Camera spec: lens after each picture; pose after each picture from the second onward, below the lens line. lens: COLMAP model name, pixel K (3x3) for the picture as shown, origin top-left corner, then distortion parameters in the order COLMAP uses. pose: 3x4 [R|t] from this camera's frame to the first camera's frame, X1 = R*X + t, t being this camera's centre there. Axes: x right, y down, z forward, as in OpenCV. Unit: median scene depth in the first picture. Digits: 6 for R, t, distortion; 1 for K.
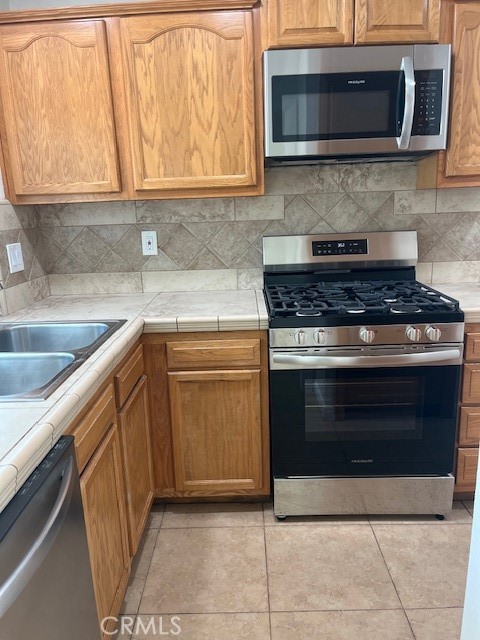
lens RADIAL K [[467.8, 0, 240.0], [0, 467.8, 320.0], [0, 0, 1]] dist [0.028507, 0.000437]
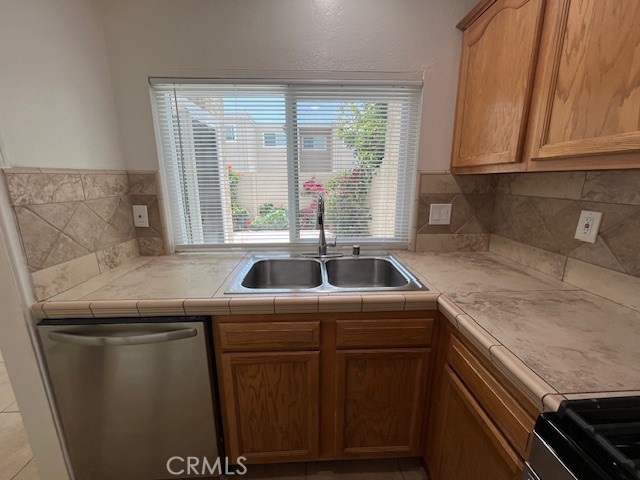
lens RADIAL K [[261.7, 0, 320.0], [0, 261.7, 240.0], [0, 0, 1]] dist [-0.001894, -0.000312]
pose [[0.076827, 0.262059, -0.961989, 0.220727], [-0.243728, 0.940505, 0.236742, -0.152805], [0.966796, 0.216275, 0.136128, 0.576793]]
